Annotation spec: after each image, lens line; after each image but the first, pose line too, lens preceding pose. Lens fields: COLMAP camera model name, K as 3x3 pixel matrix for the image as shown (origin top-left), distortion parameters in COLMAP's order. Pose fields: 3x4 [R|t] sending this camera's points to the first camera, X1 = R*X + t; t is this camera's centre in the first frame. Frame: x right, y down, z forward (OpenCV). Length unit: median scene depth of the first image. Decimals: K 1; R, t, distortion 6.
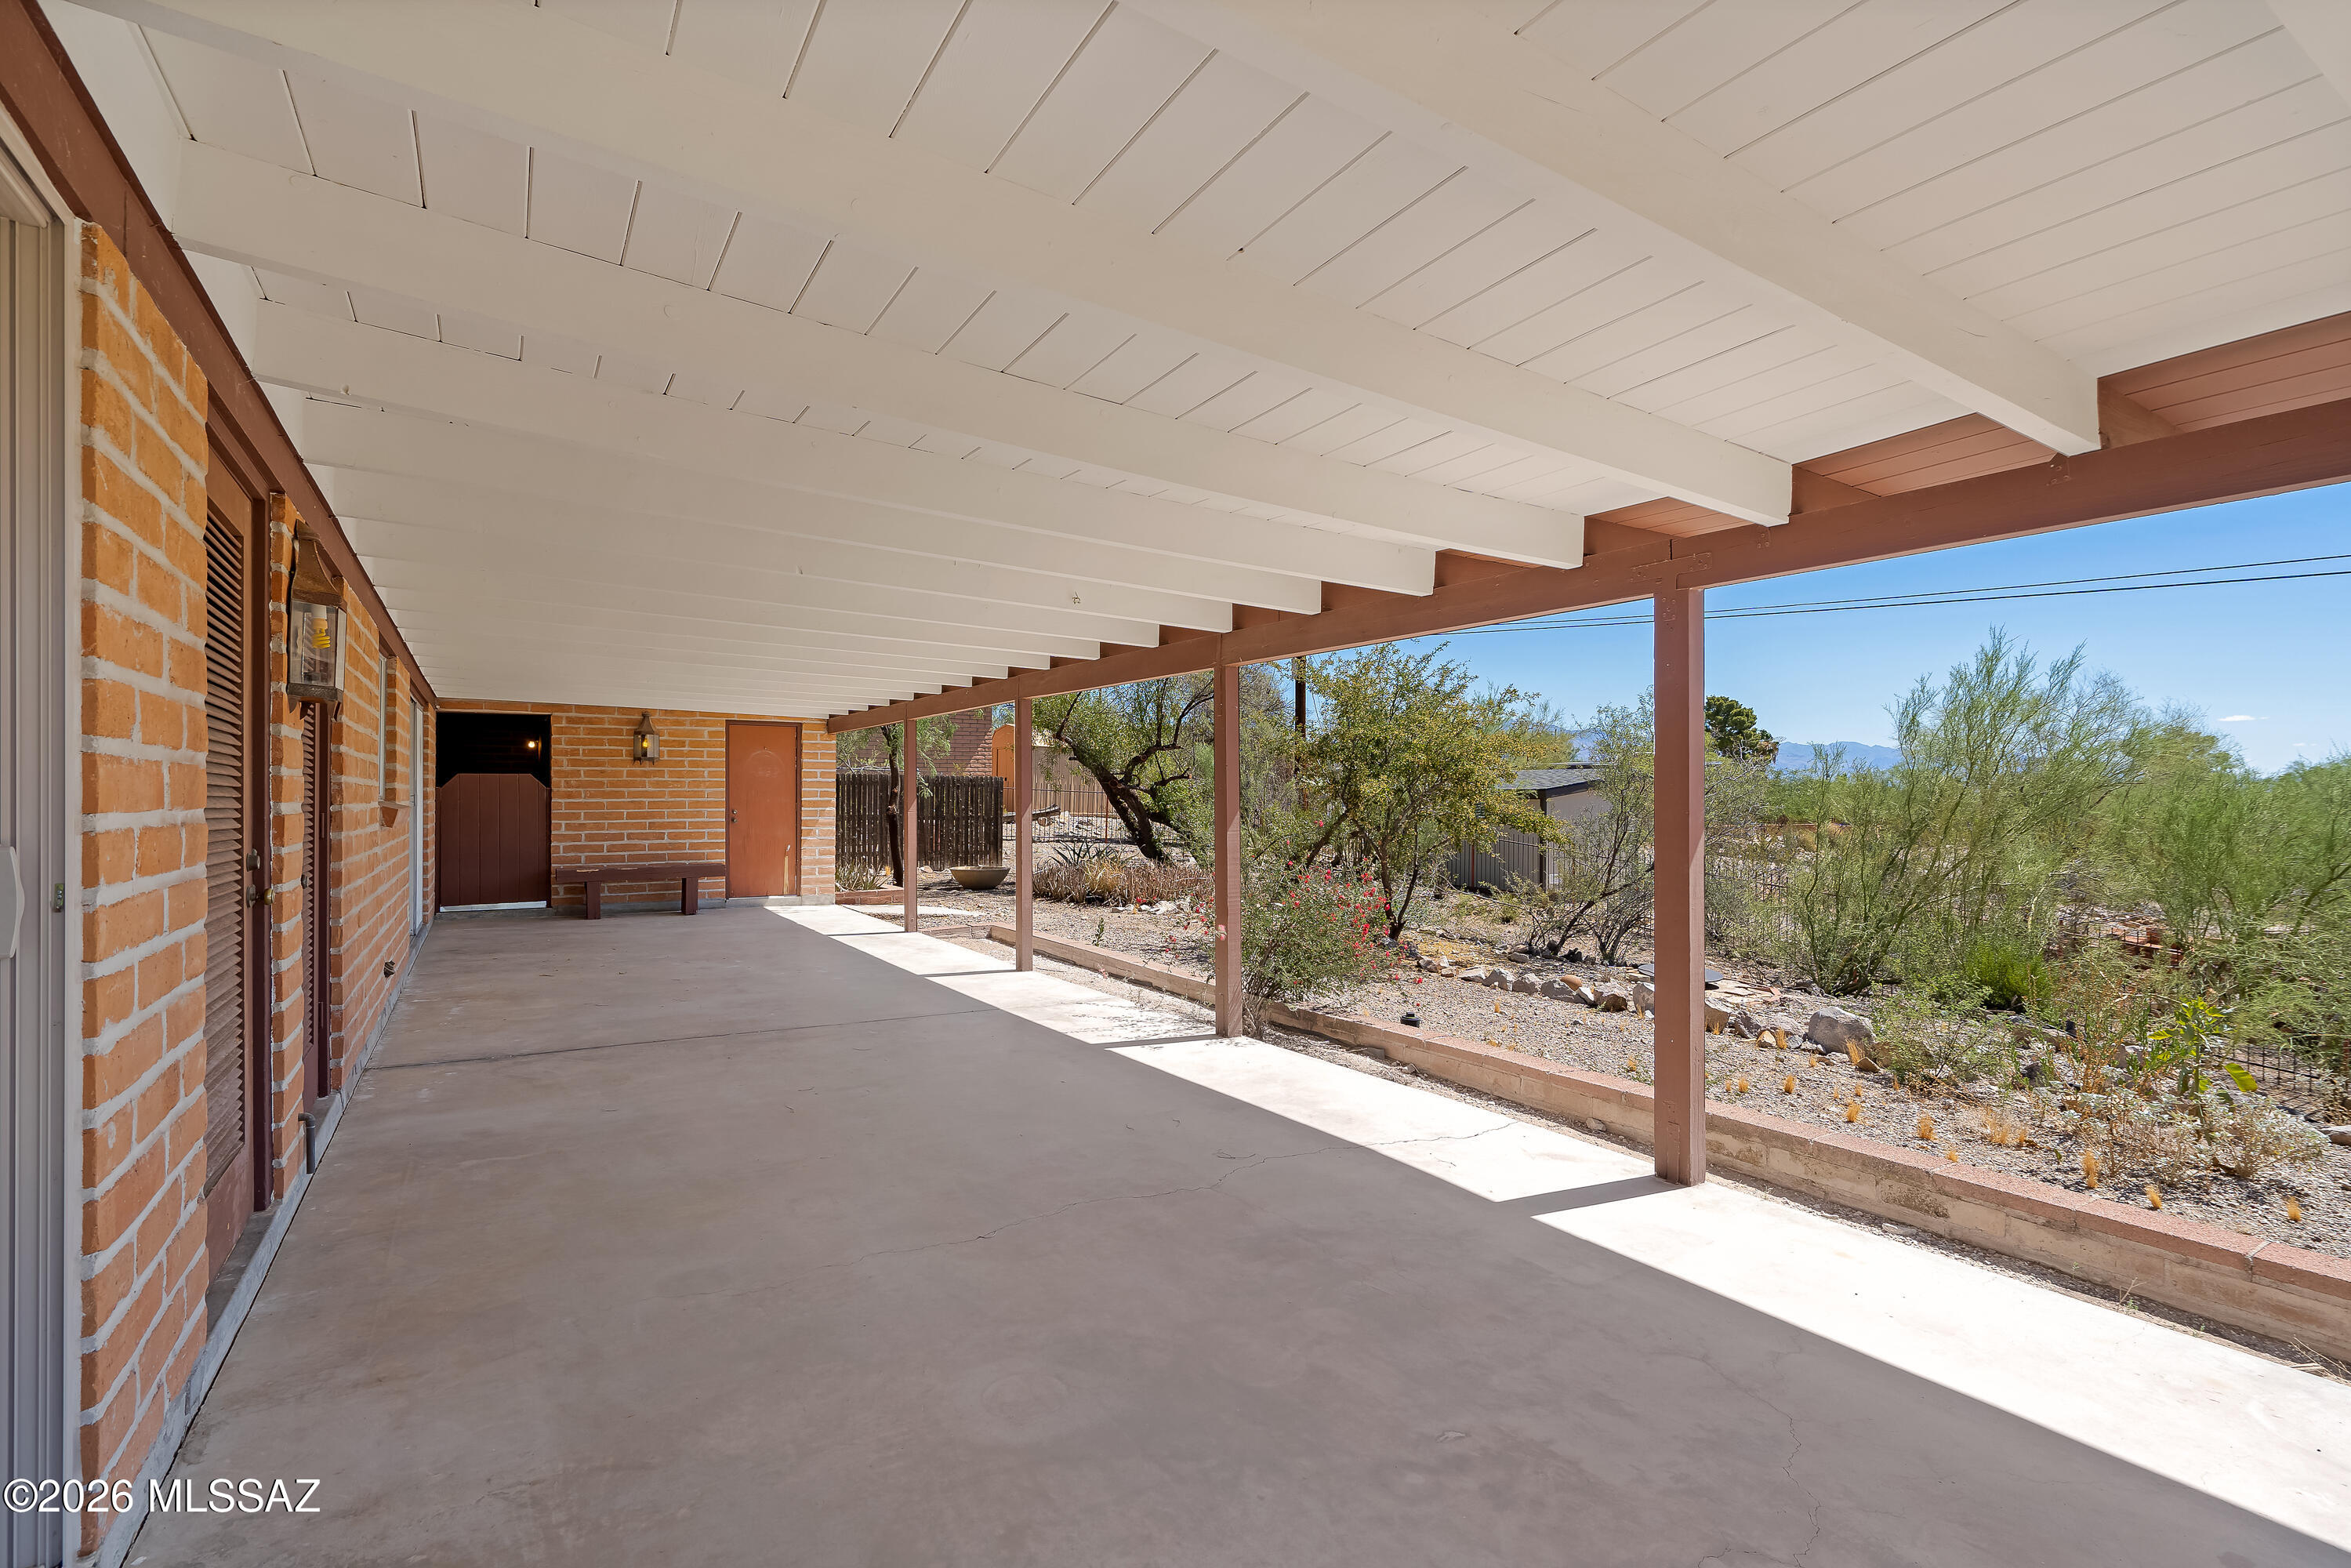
lens RADIAL K [[1080.7, 0, 1161.0], [0, 1080.7, 792.3], [0, 0, 1]] dist [-0.010529, 0.005420]
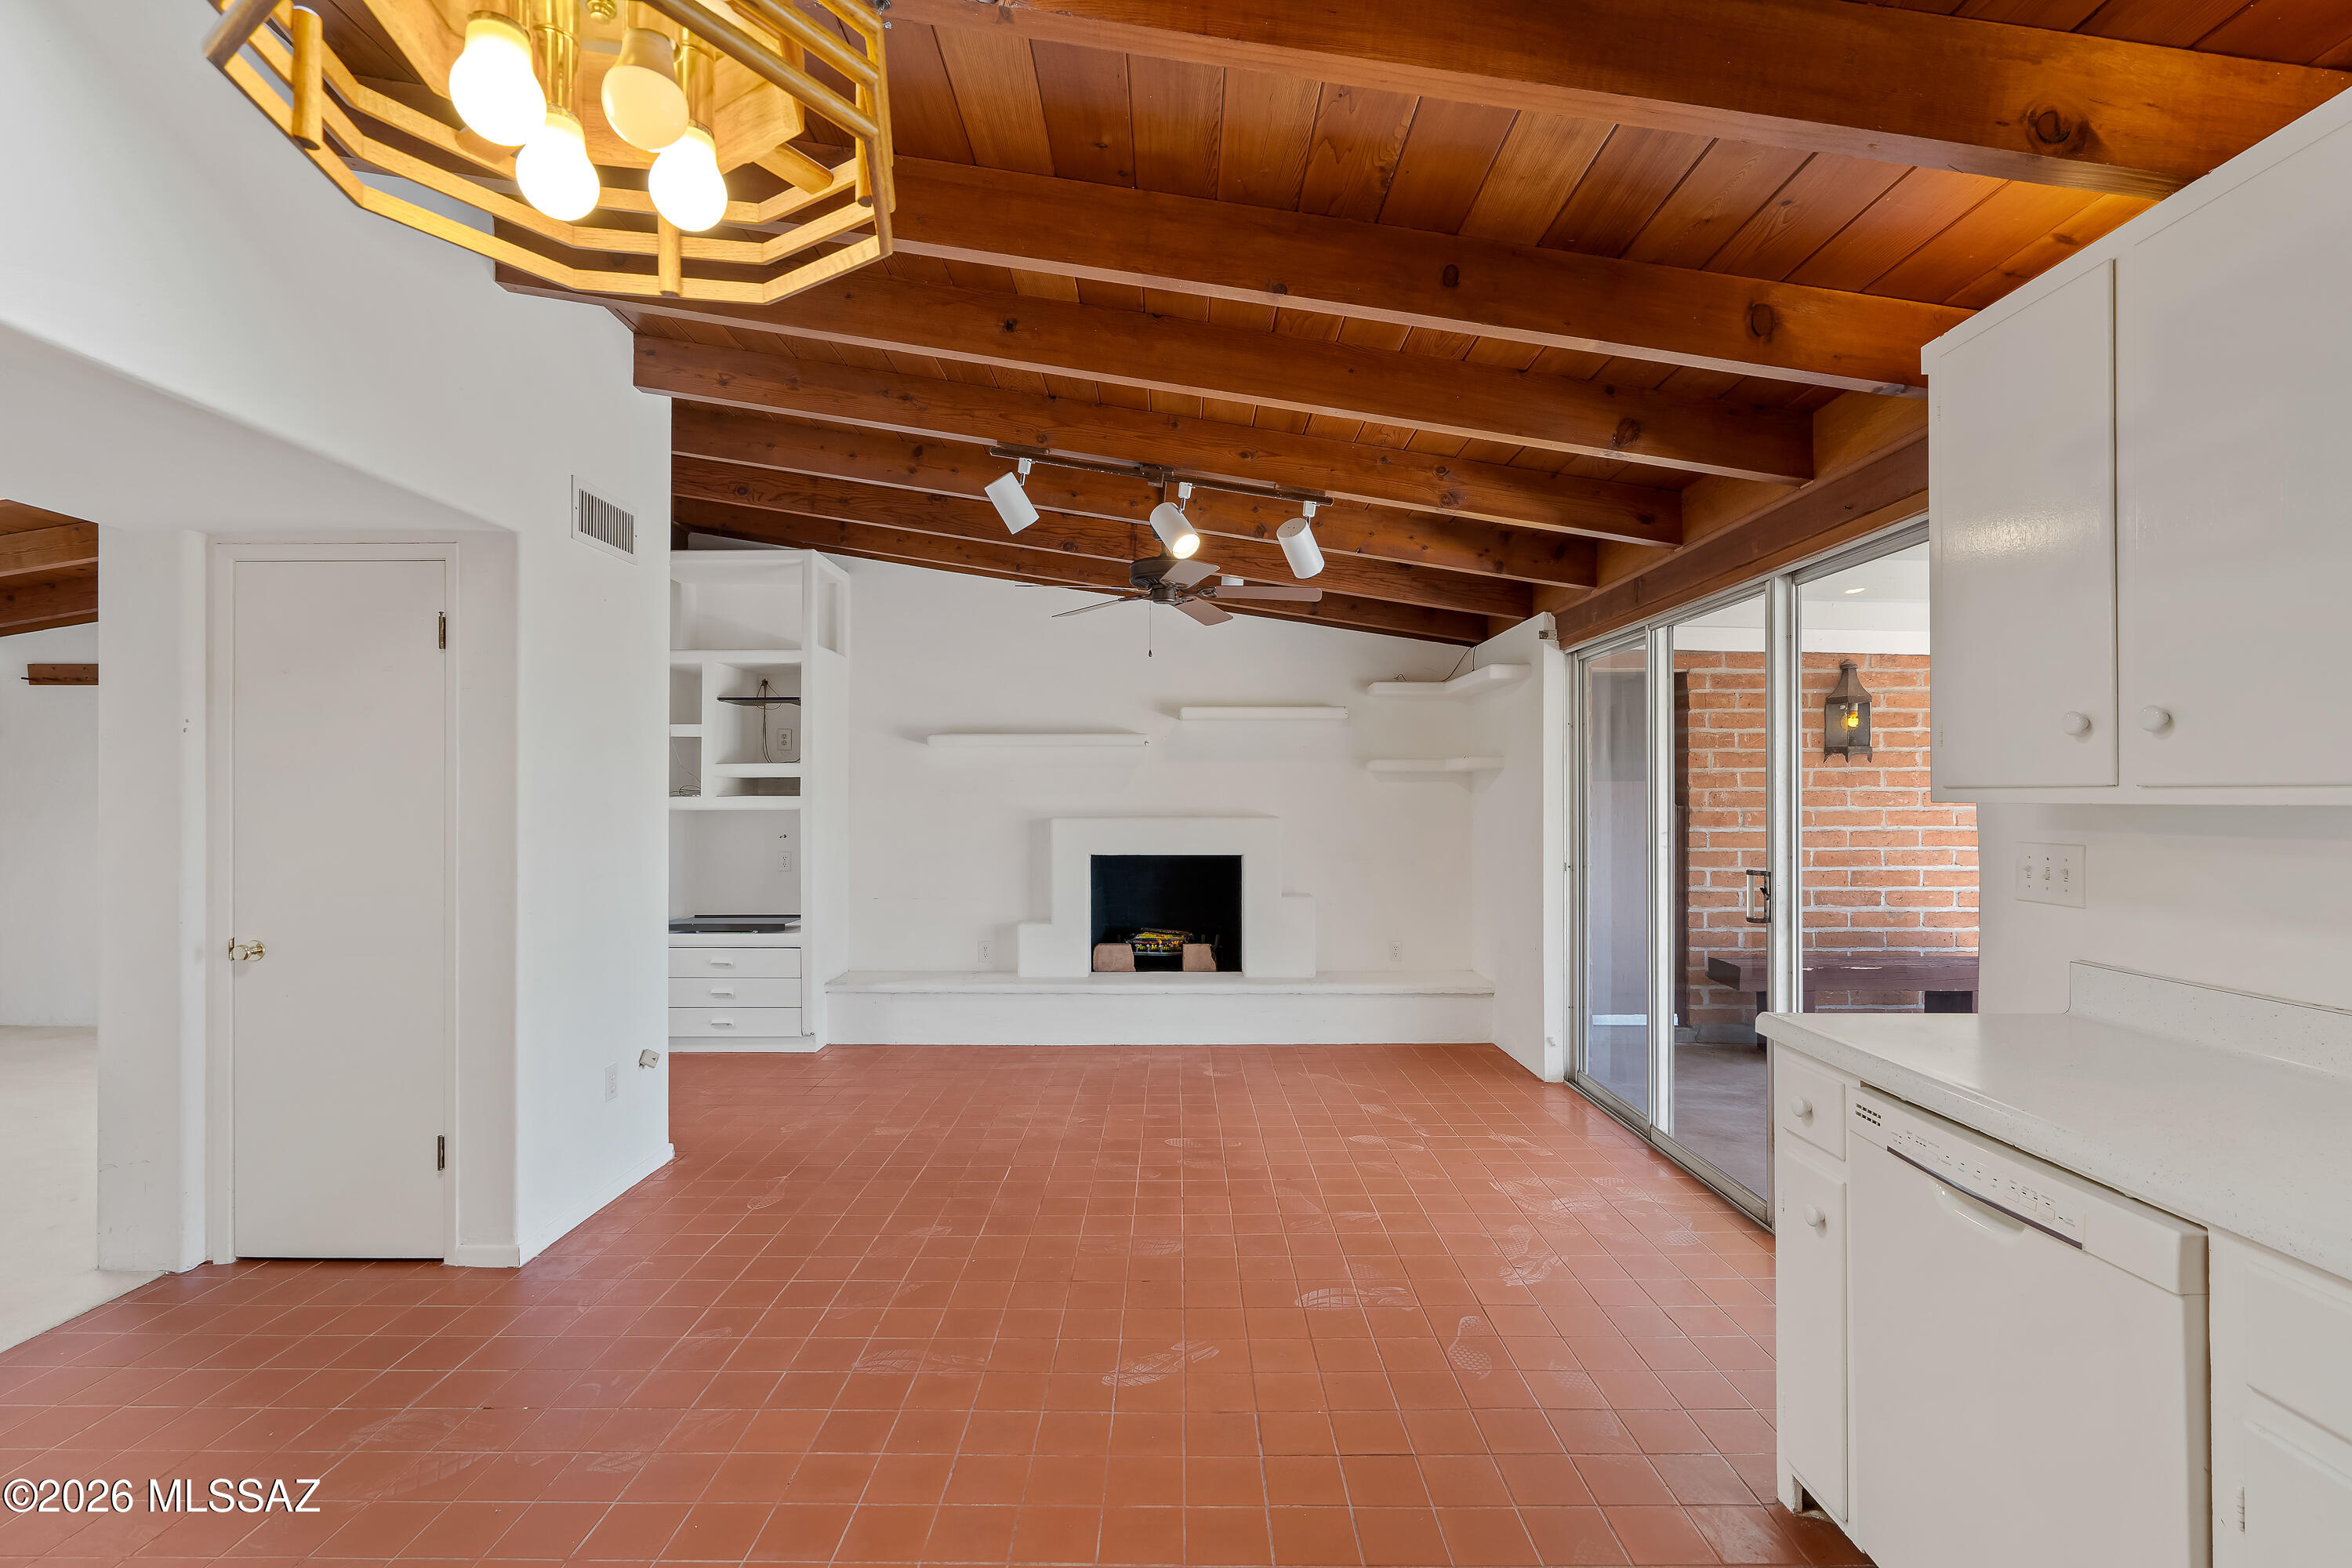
lens RADIAL K [[1070.9, 0, 1172.2], [0, 1070.9, 790.2], [0, 0, 1]] dist [-0.008272, 0.004925]
pose [[0.851048, -0.004918, -0.525065, -0.486162], [0.002262, 0.999981, -0.005700, -0.009404], [0.525083, 0.003664, 0.851043, 0.389827]]
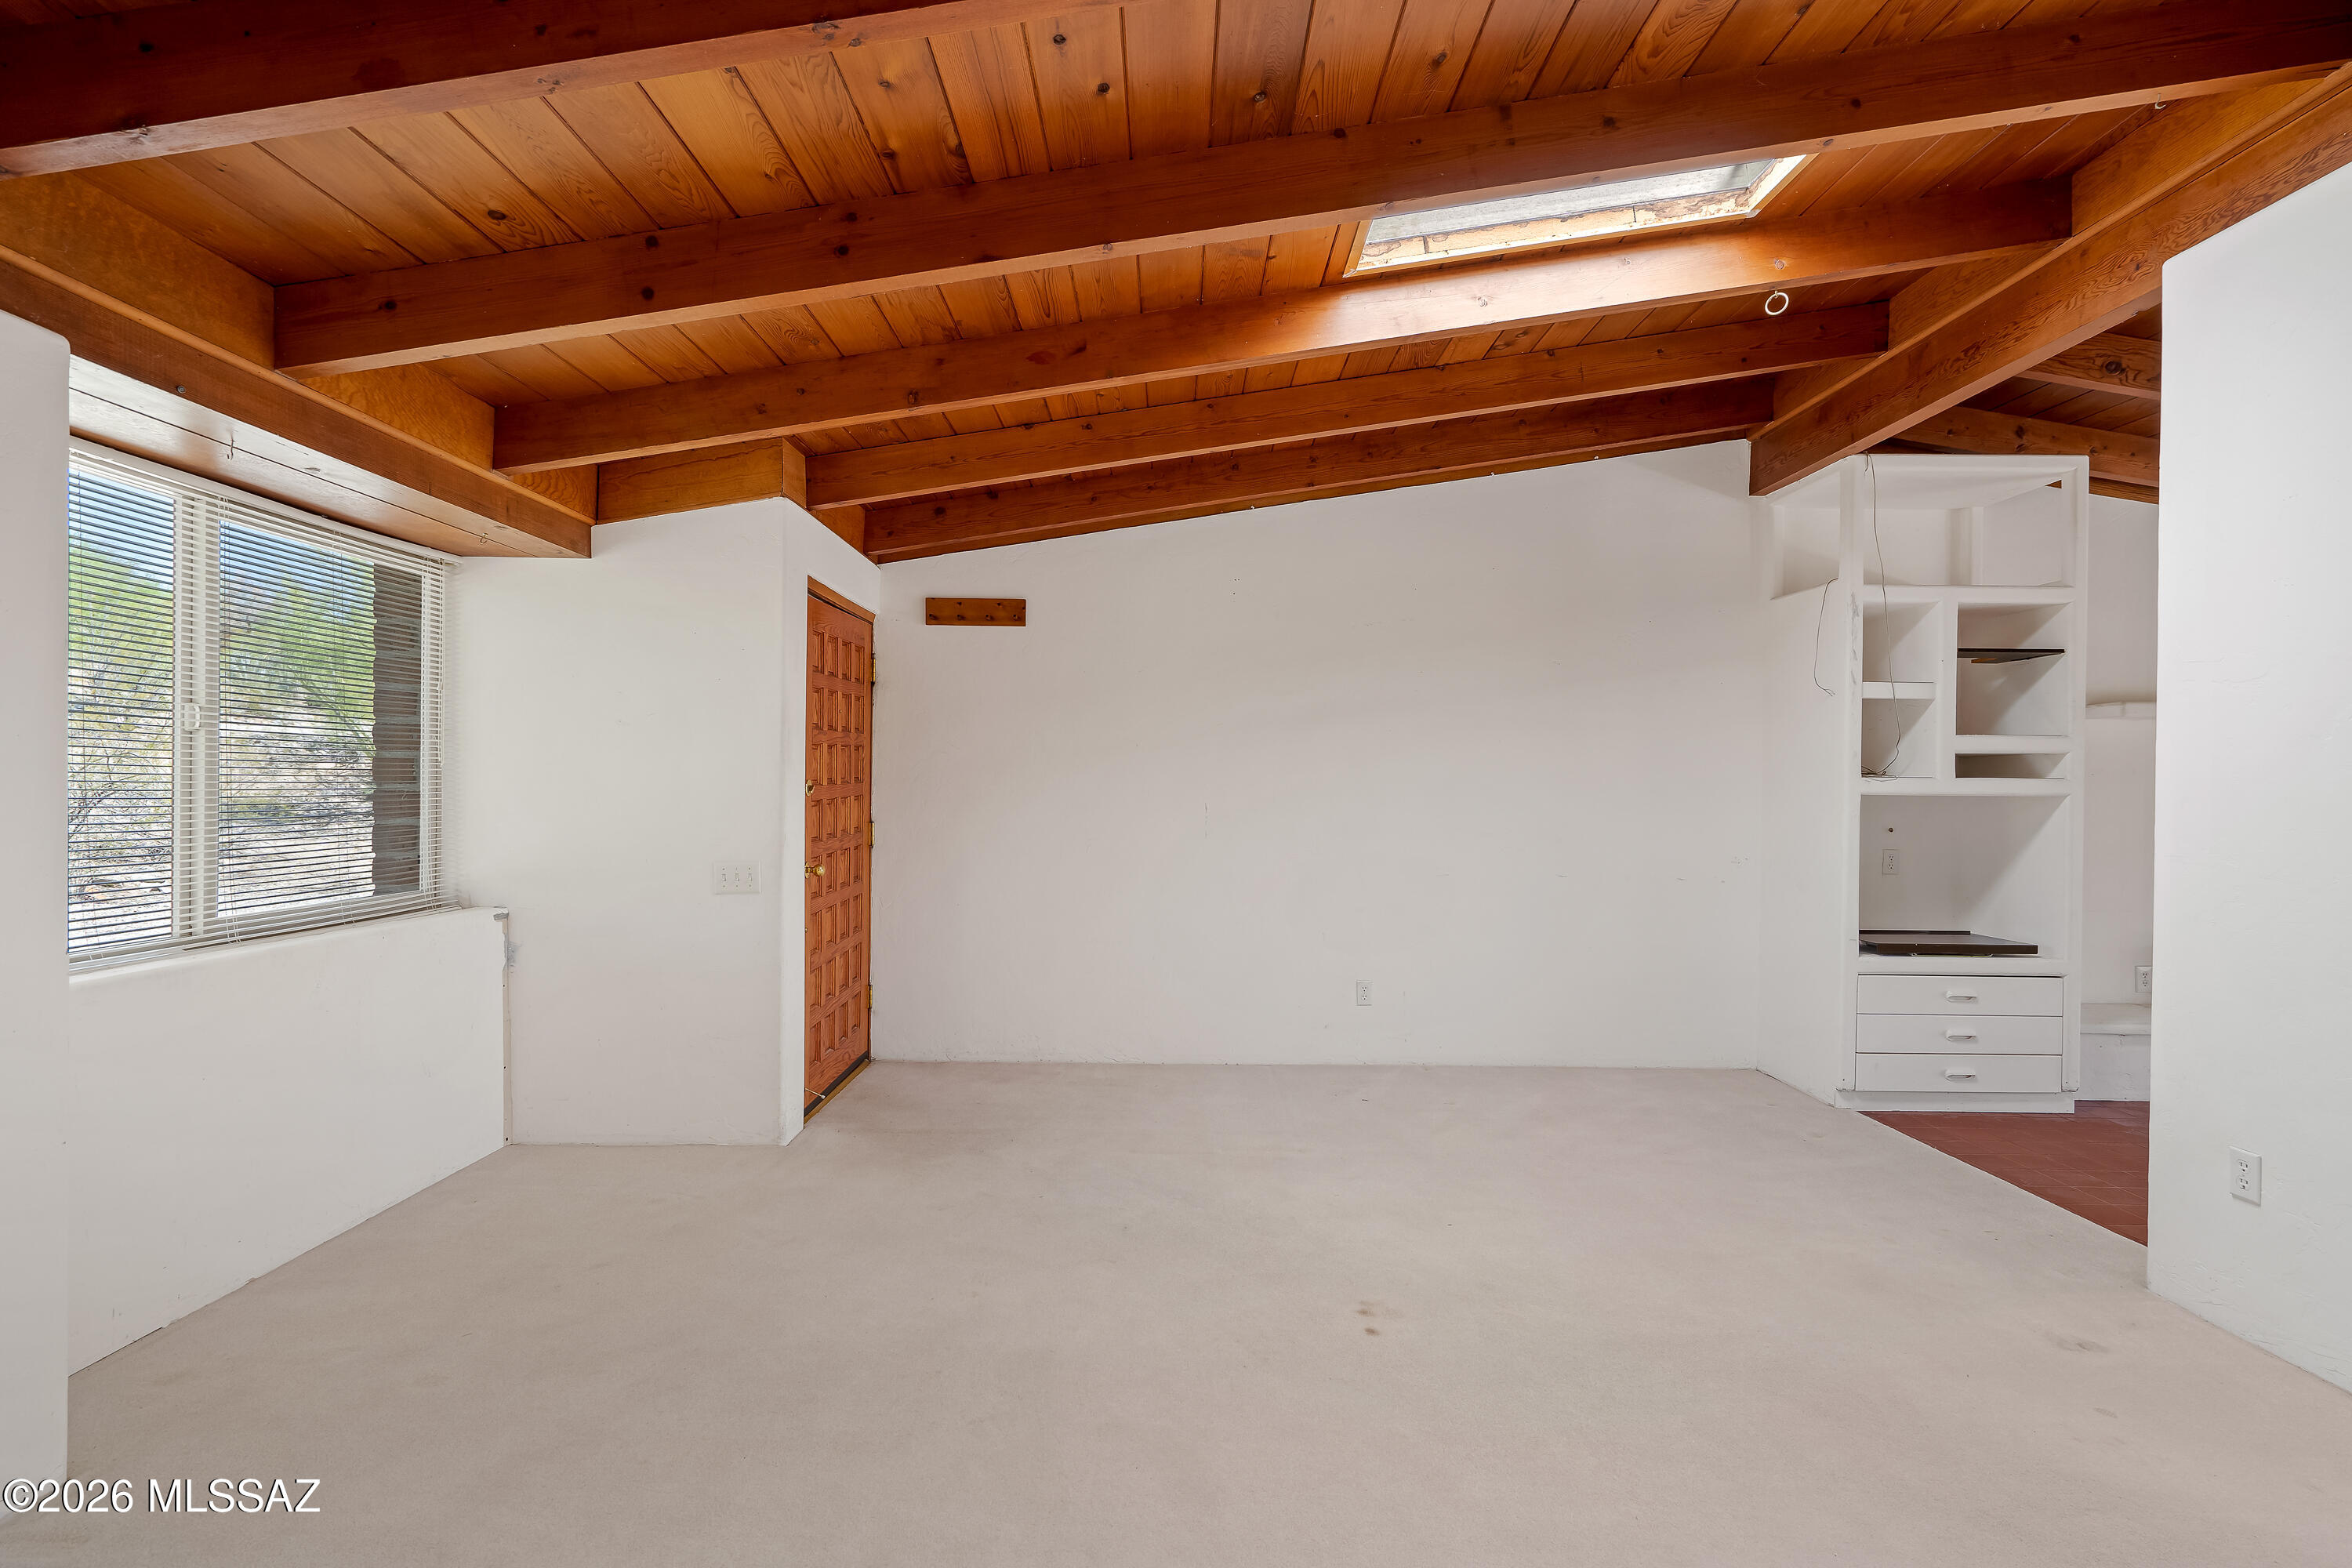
lens RADIAL K [[1103.5, 0, 1176.0], [0, 1103.5, 784.0], [0, 0, 1]] dist [0.000892, 0.001268]
pose [[0.854149, 0.004403, -0.520009, -0.926947], [-0.006029, 0.999981, -0.001437, -0.005283], [0.519993, 0.004363, 0.854159, 0.237463]]
